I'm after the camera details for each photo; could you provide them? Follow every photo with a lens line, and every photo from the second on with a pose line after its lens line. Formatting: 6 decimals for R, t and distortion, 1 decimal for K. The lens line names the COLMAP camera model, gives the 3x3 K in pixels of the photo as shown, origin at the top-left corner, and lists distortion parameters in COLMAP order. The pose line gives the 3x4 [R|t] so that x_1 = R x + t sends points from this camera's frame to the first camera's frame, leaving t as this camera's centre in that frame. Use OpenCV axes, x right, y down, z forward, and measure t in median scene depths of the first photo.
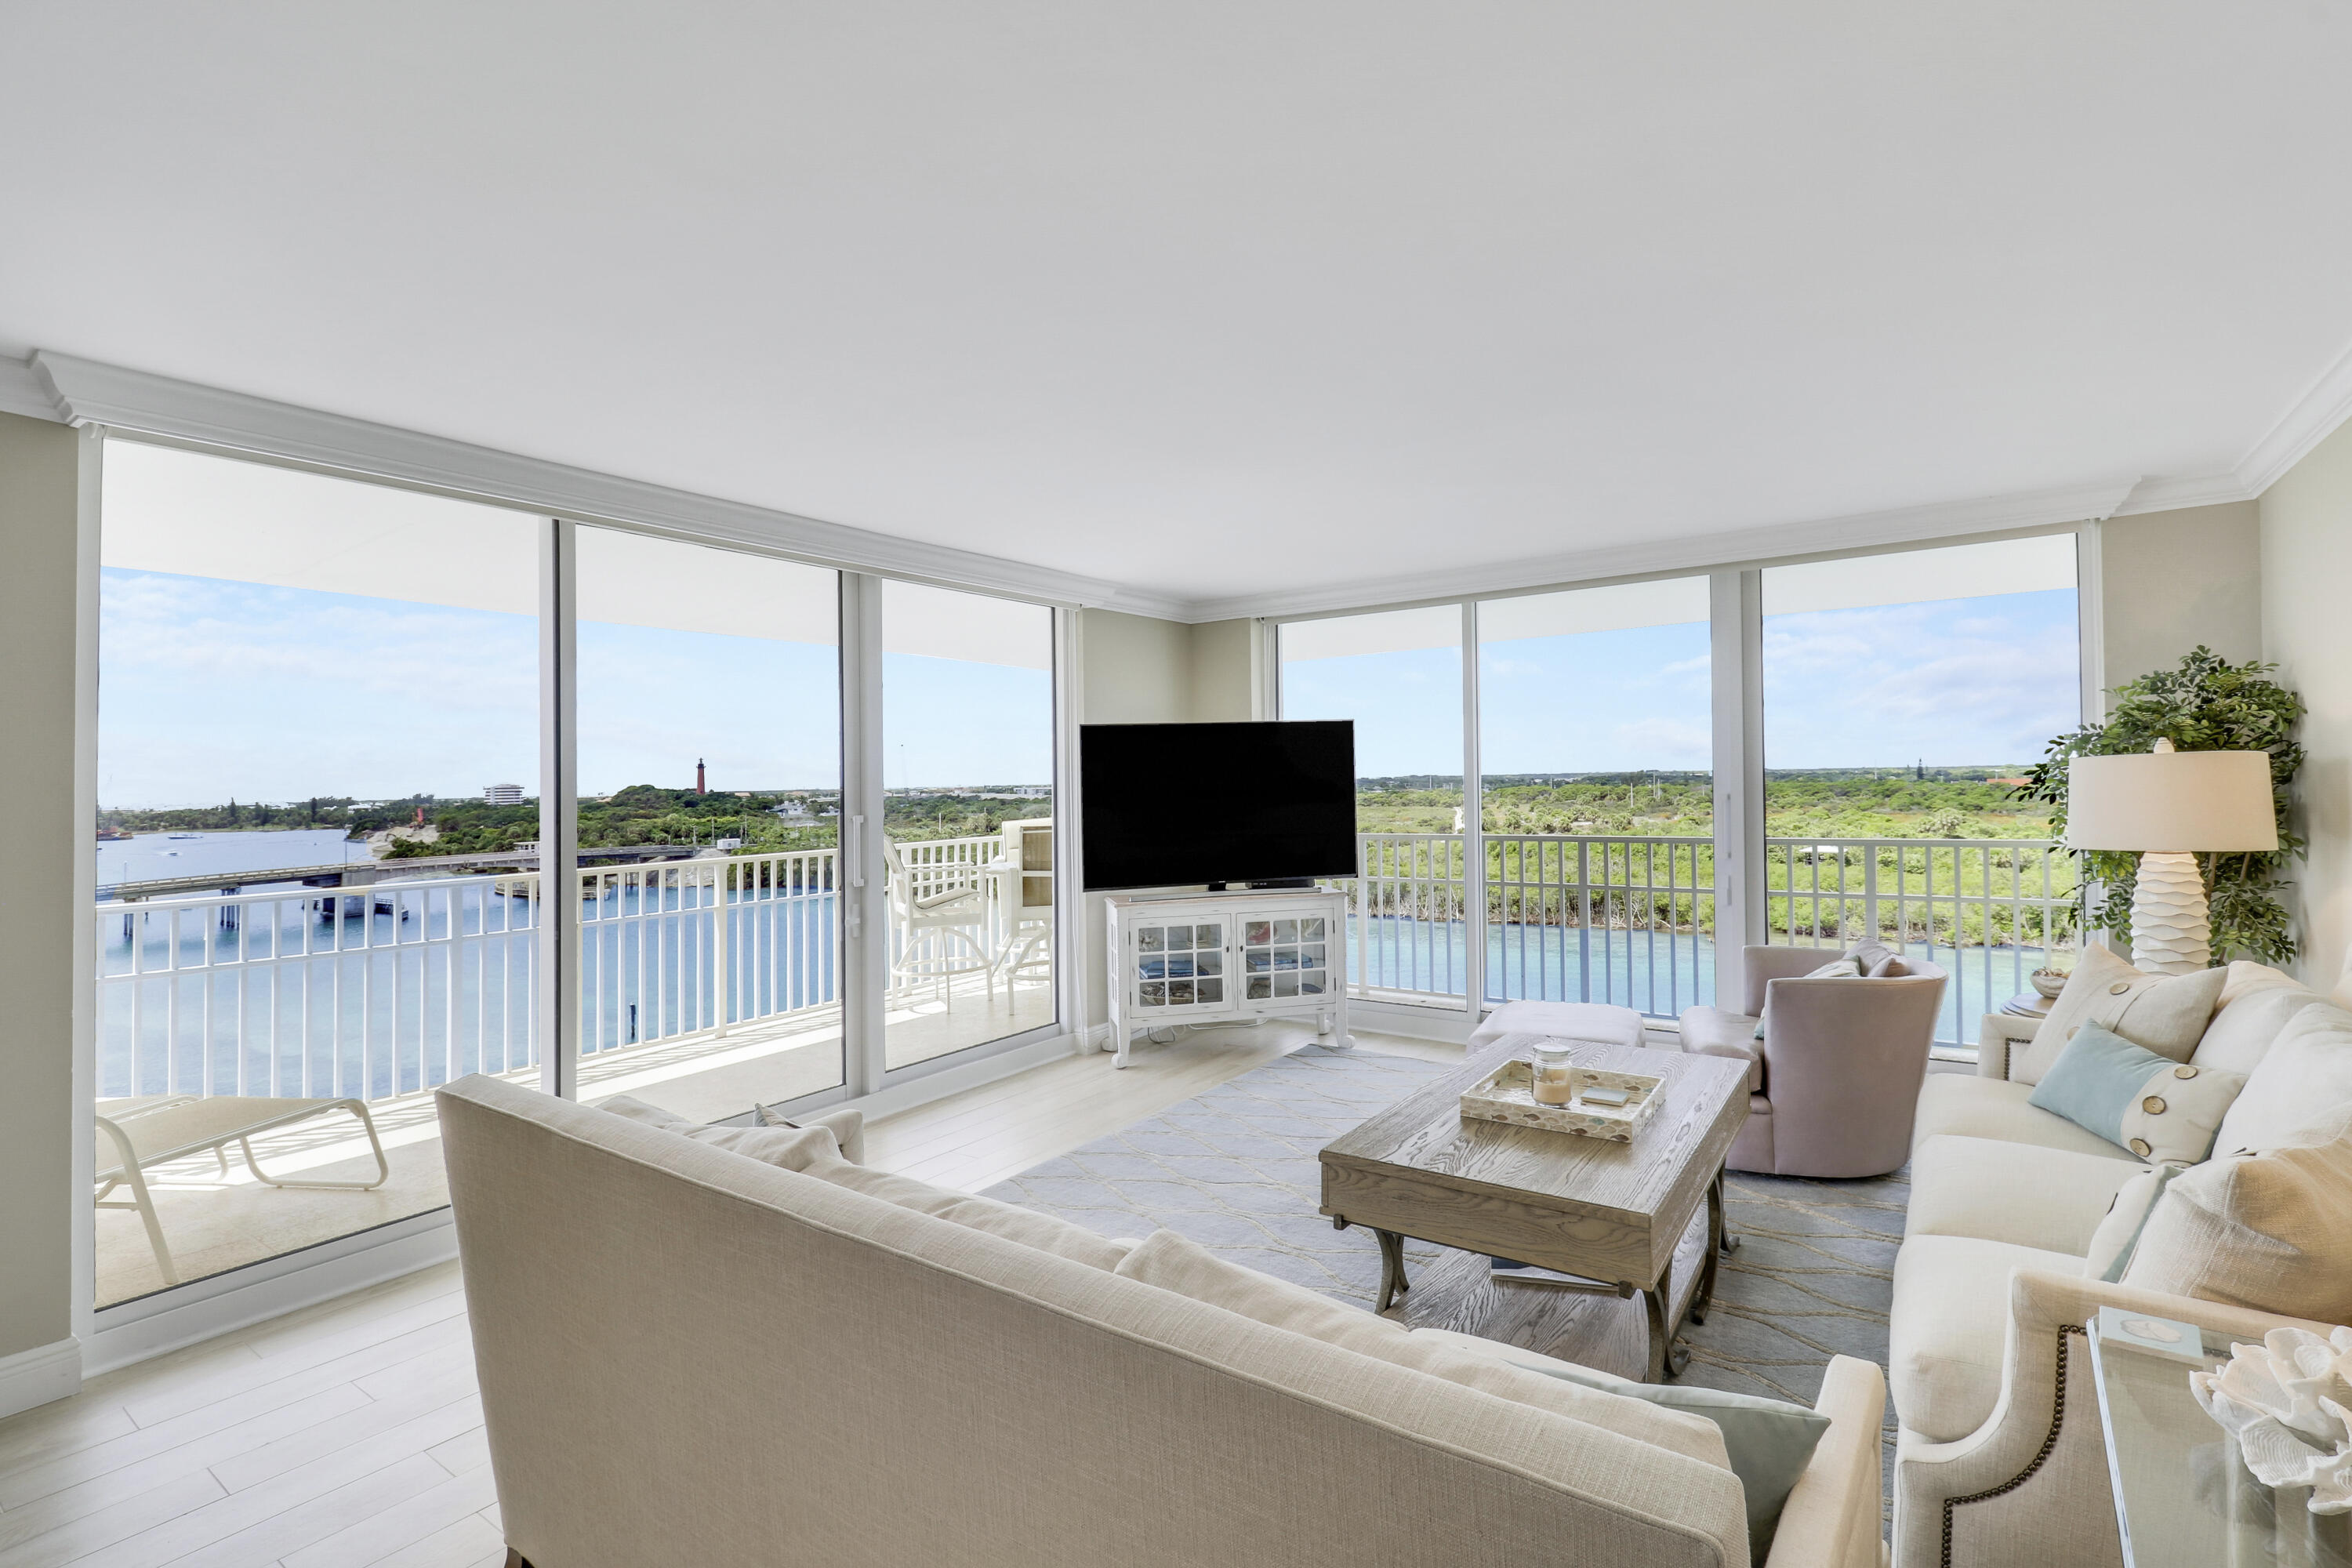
lens RADIAL K [[1095.9, 0, 1208.5], [0, 1095.9, 755.1], [0, 0, 1]] dist [0.010418, -0.022205]
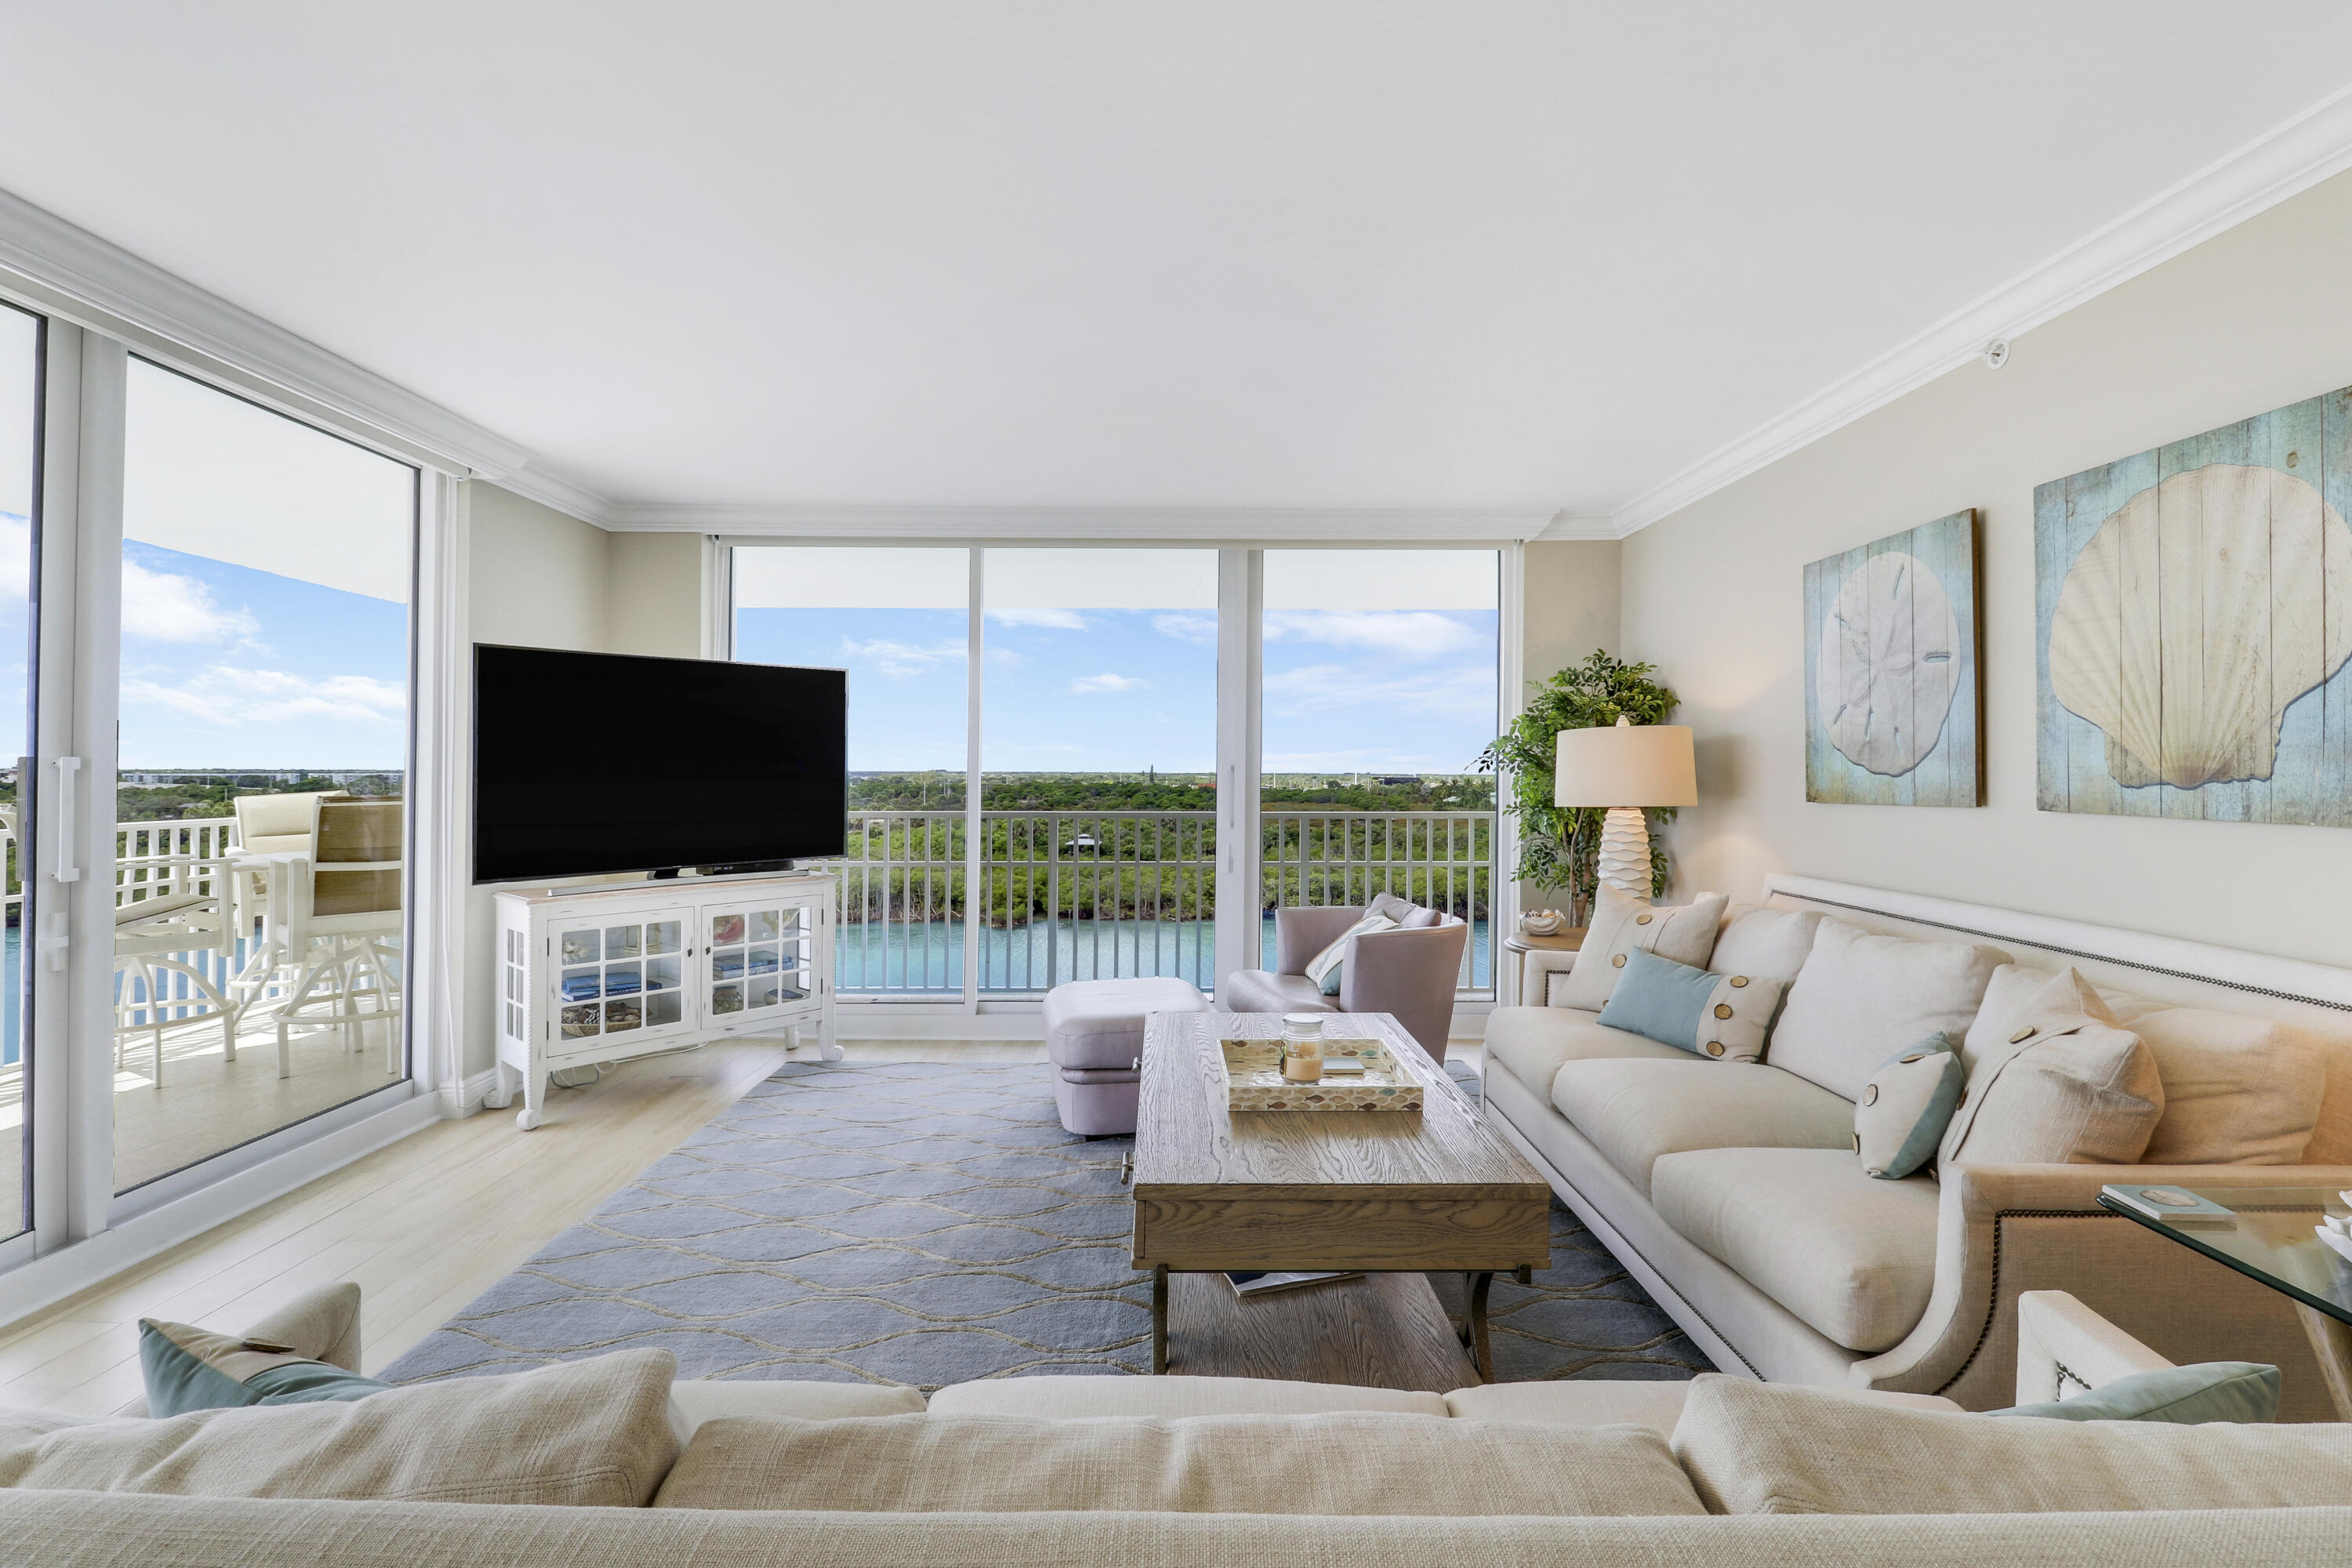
lens RADIAL K [[1091.8, 0, 1176.4], [0, 1091.8, 774.1], [0, 0, 1]] dist [0.007071, -0.015591]
pose [[0.821060, 0.020544, 0.570471, -0.142838], [-0.030445, 0.999506, 0.007823, 0.035988], [-0.570029, -0.023791, 0.821280, 0.181438]]
